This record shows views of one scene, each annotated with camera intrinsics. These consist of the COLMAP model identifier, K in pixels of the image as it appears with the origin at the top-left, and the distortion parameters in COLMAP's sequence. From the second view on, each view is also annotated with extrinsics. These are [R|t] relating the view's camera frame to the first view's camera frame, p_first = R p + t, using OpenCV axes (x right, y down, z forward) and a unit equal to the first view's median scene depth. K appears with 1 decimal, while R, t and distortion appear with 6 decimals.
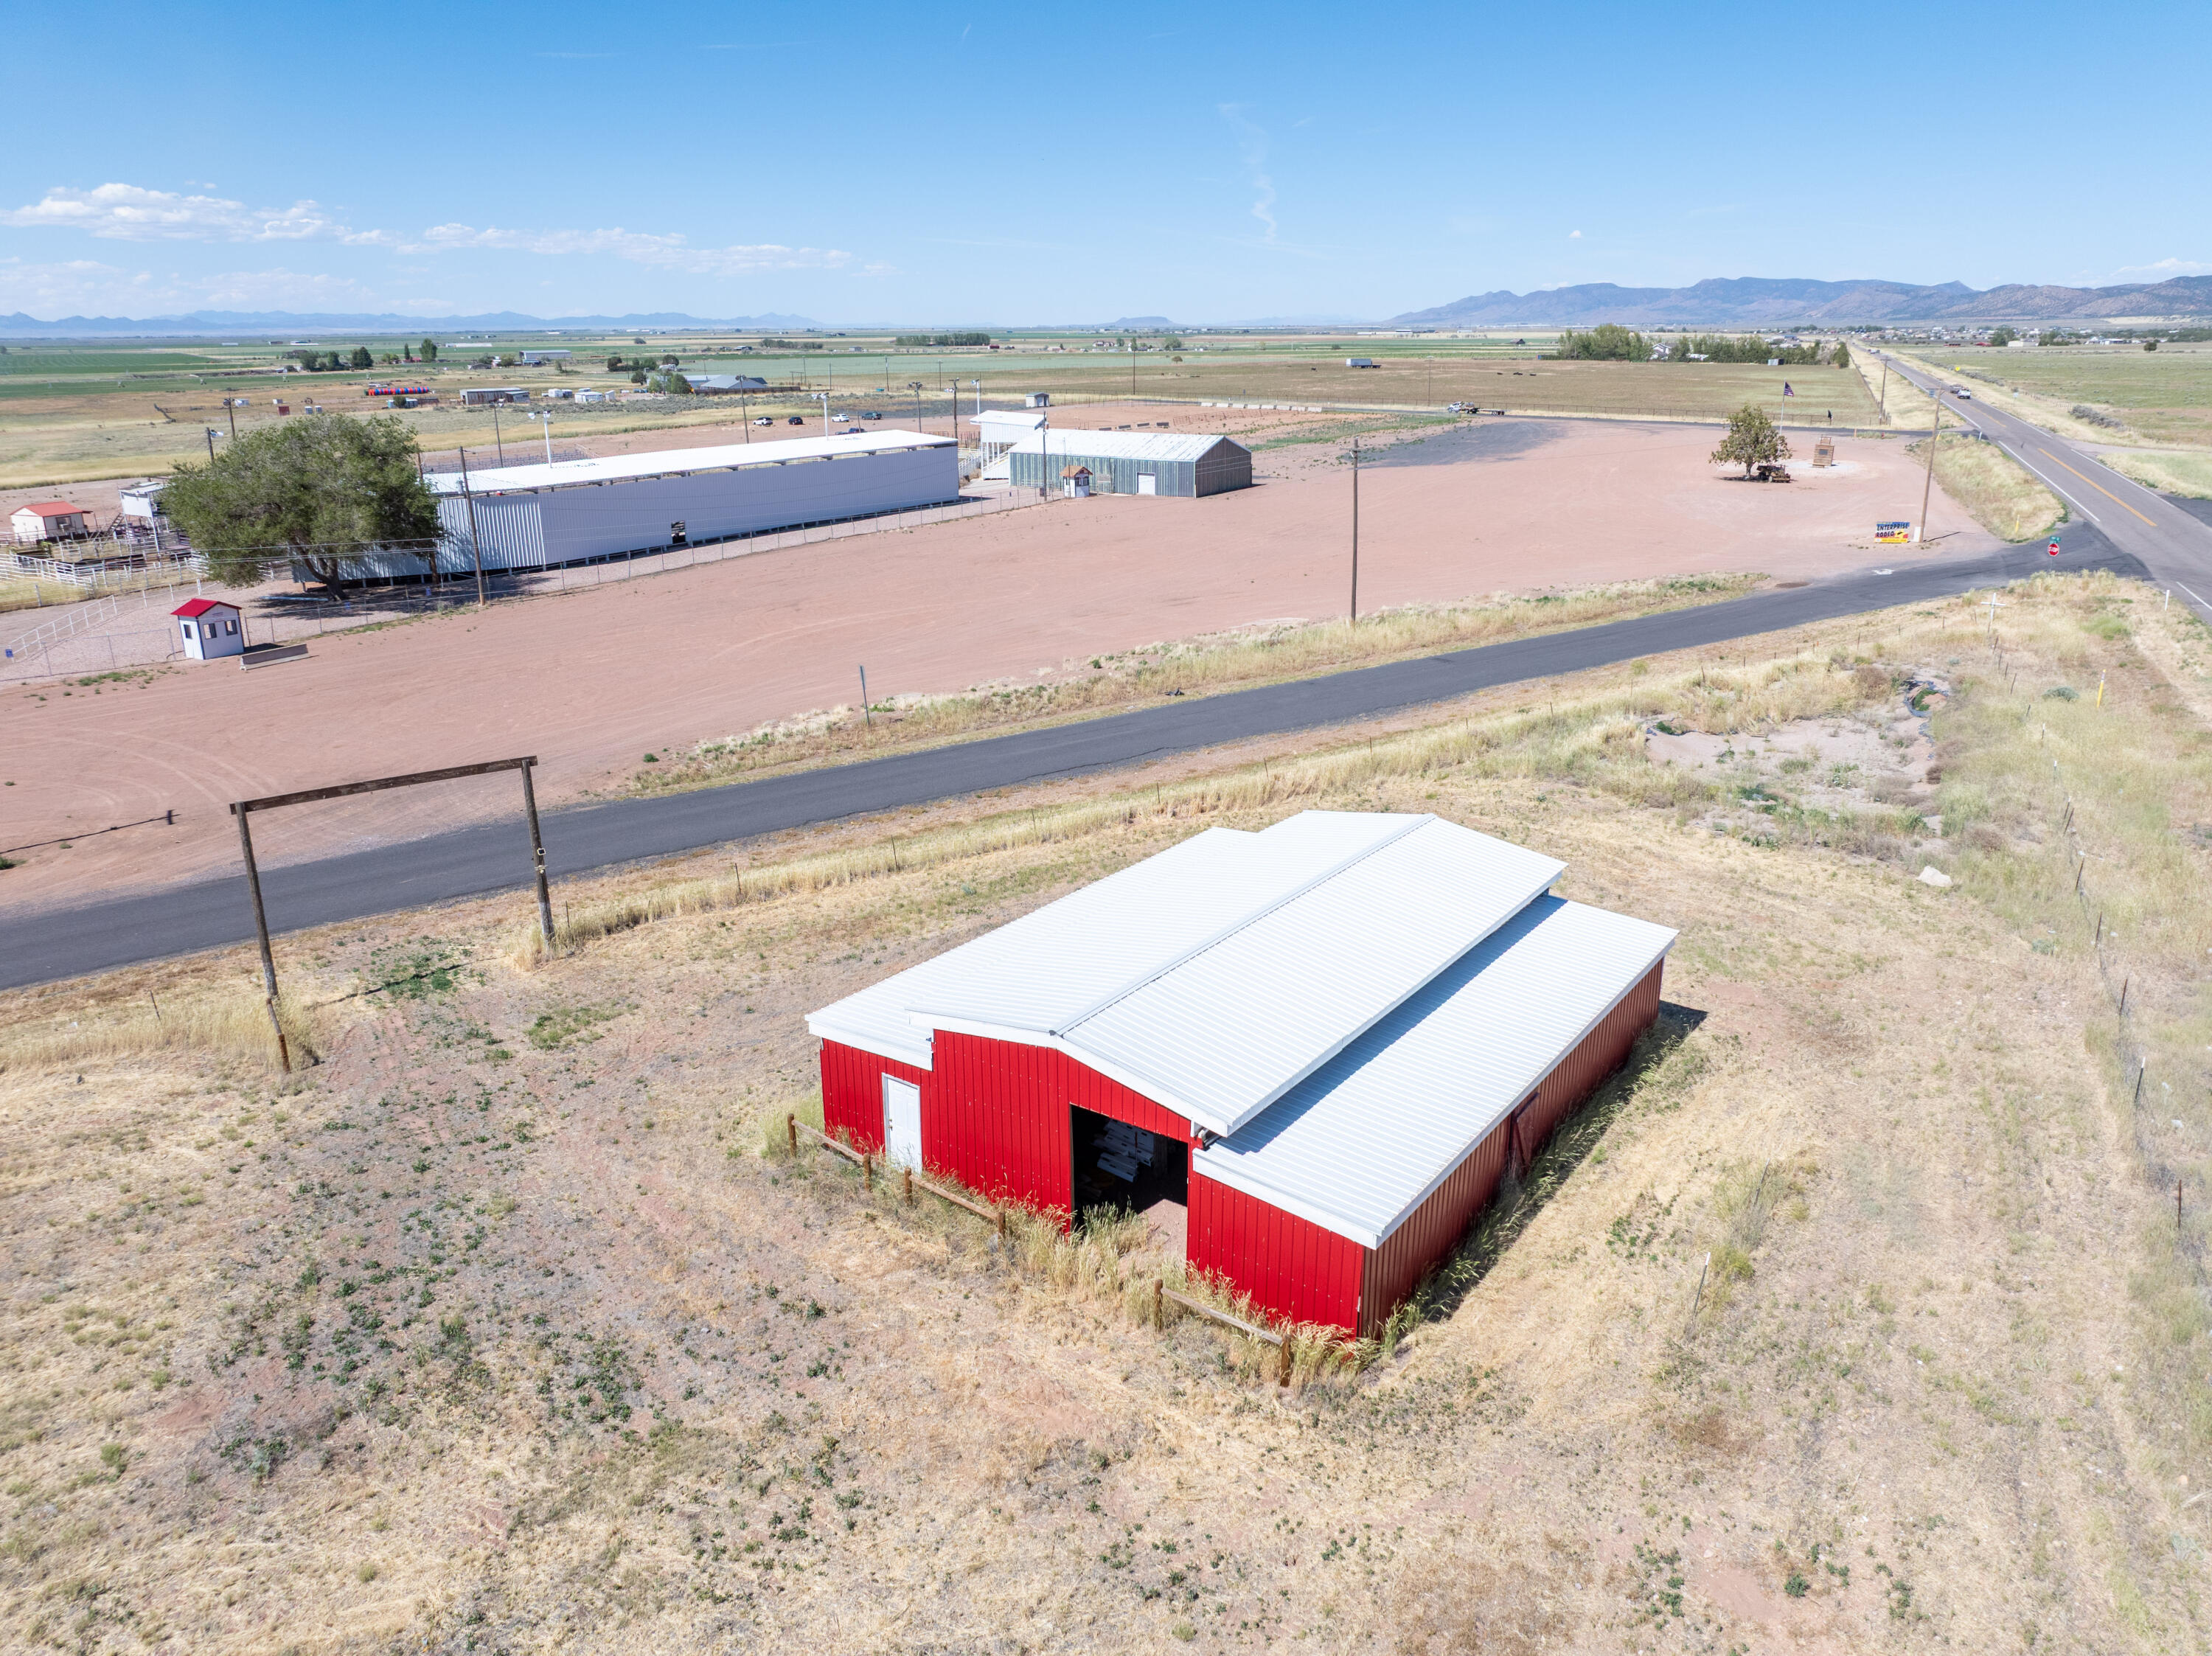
lens RADIAL K [[1569.3, 0, 1106.0], [0, 1569.3, 828.0], [0, 0, 1]] dist [-0.038374, 0.000485]
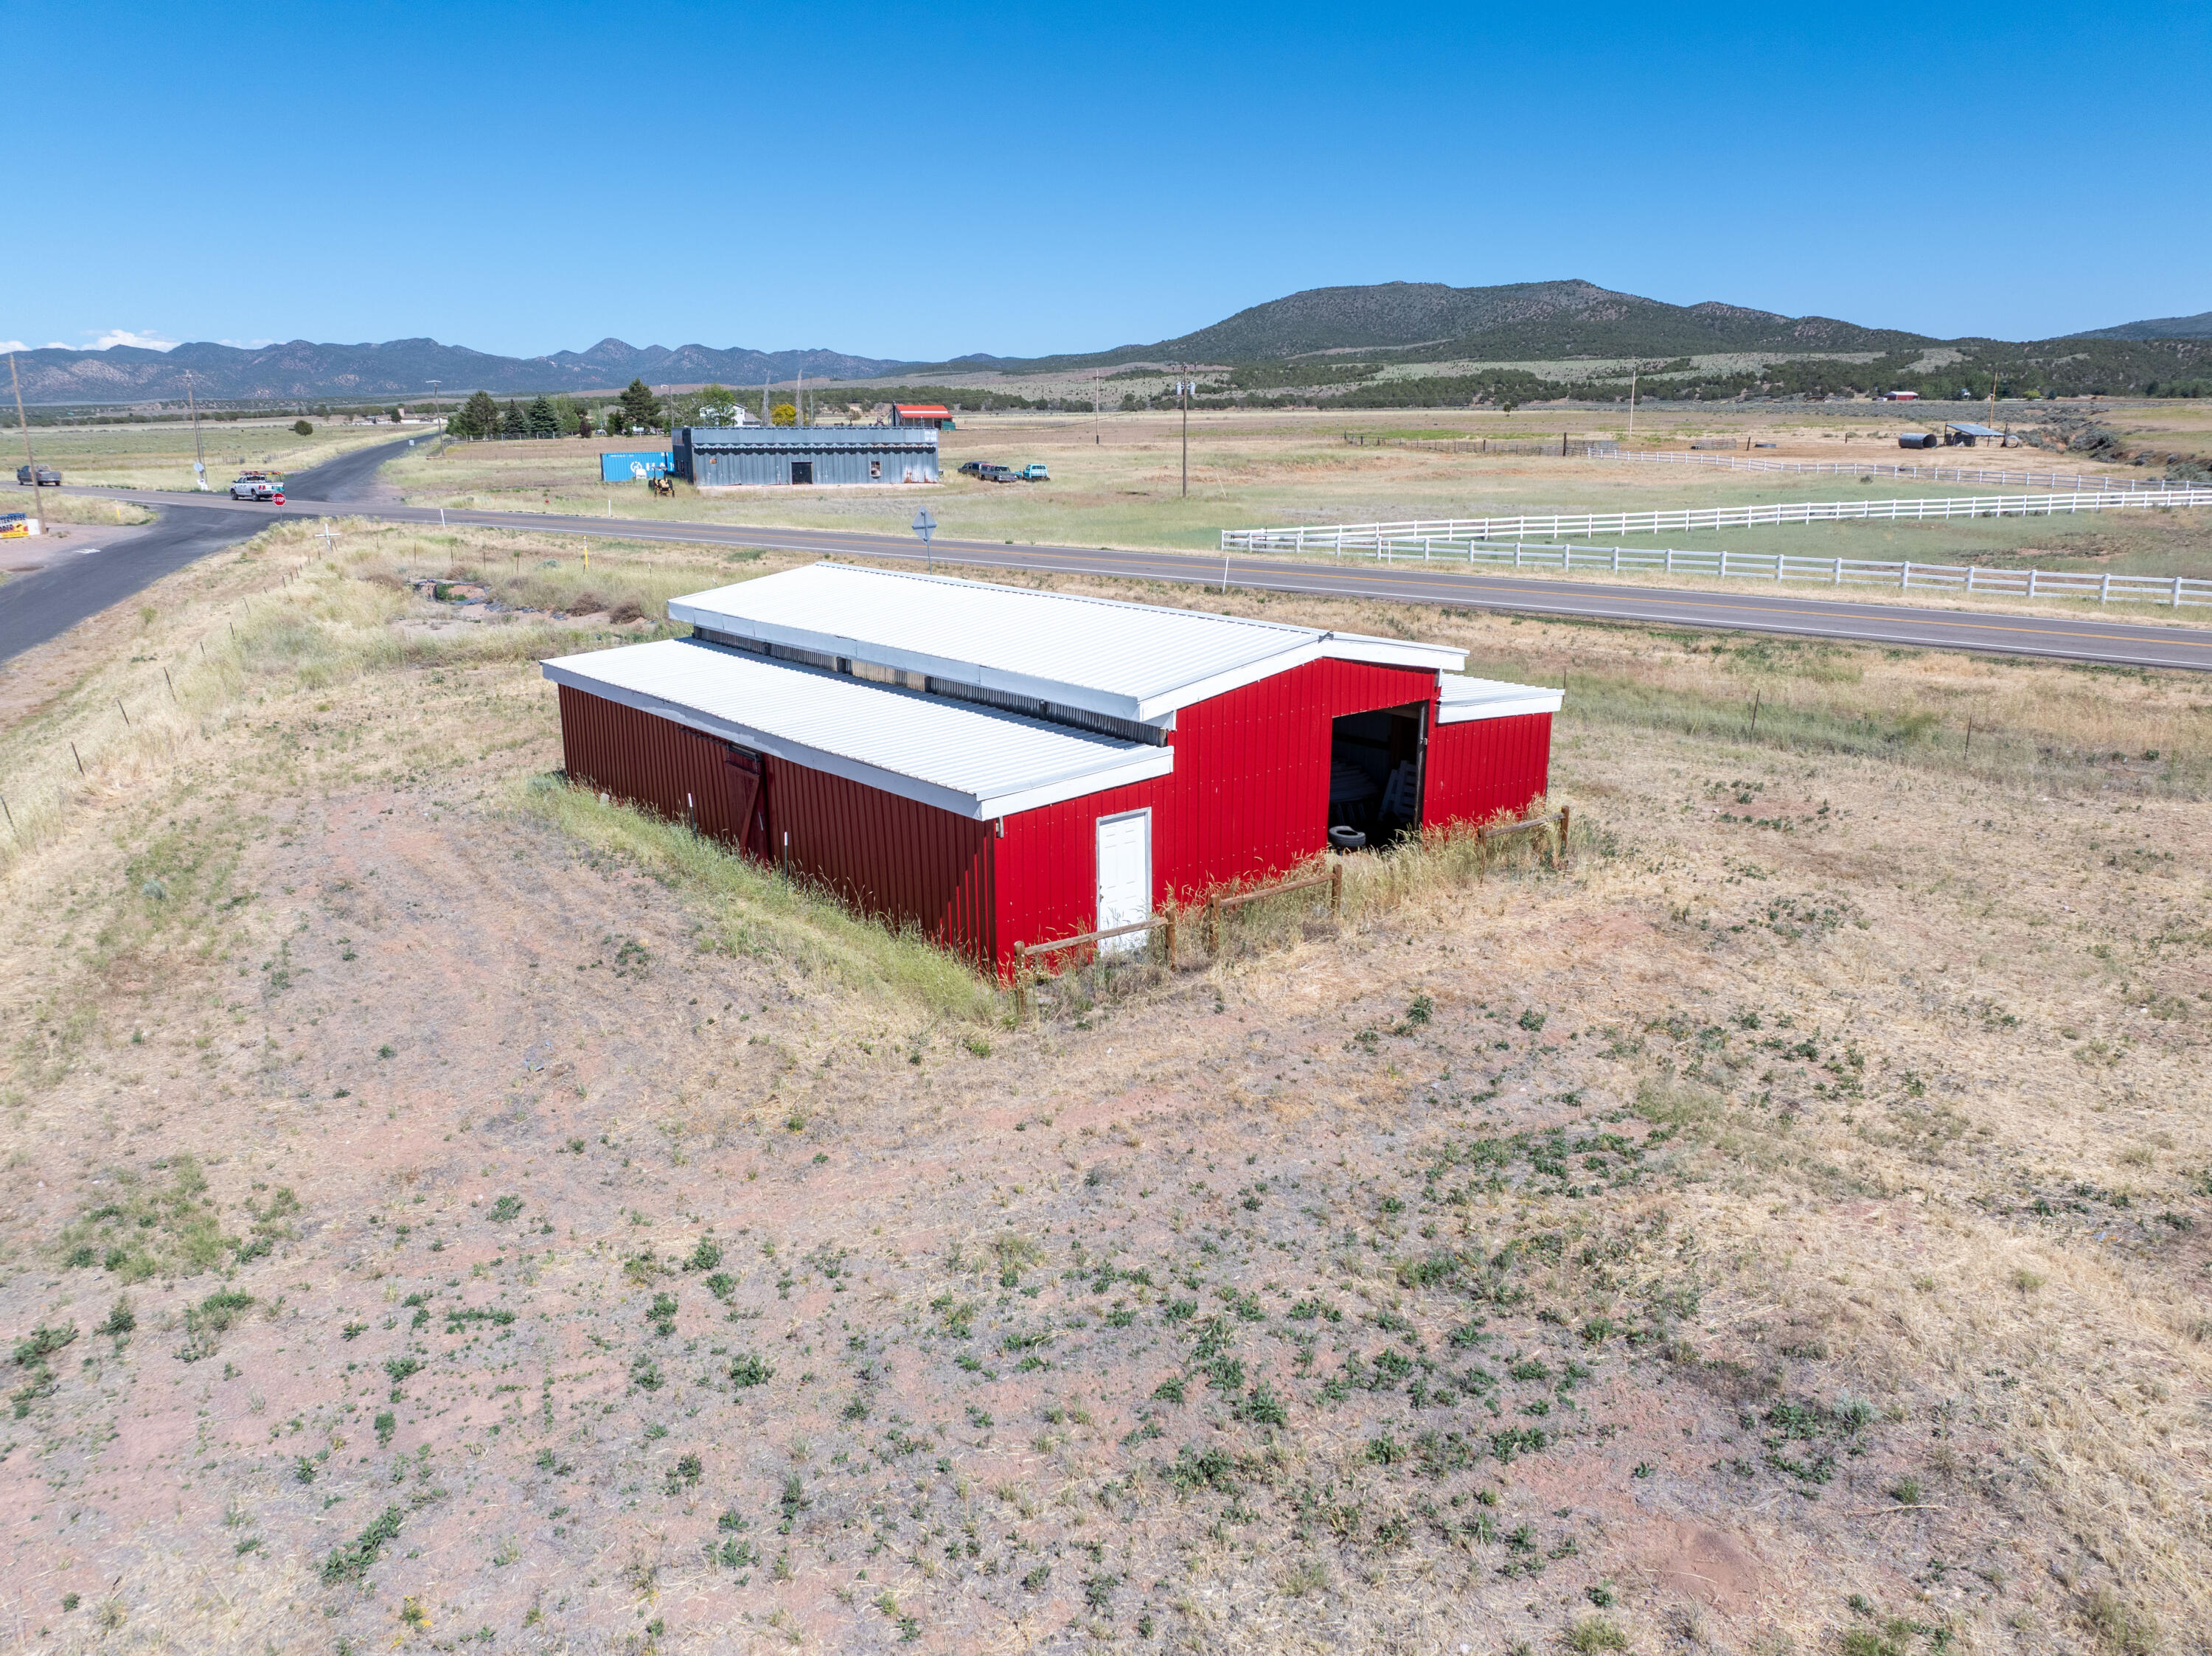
lens RADIAL K [[1545.2, 0, 1121.8], [0, 1545.2, 835.7], [0, 0, 1]] dist [-0.029068, -0.001580]
pose [[0.220844, -0.248993, 0.942990, -0.897149], [0.299557, 0.937446, 0.177374, 0.048074], [-0.928167, 0.243307, 0.281617, 0.885487]]
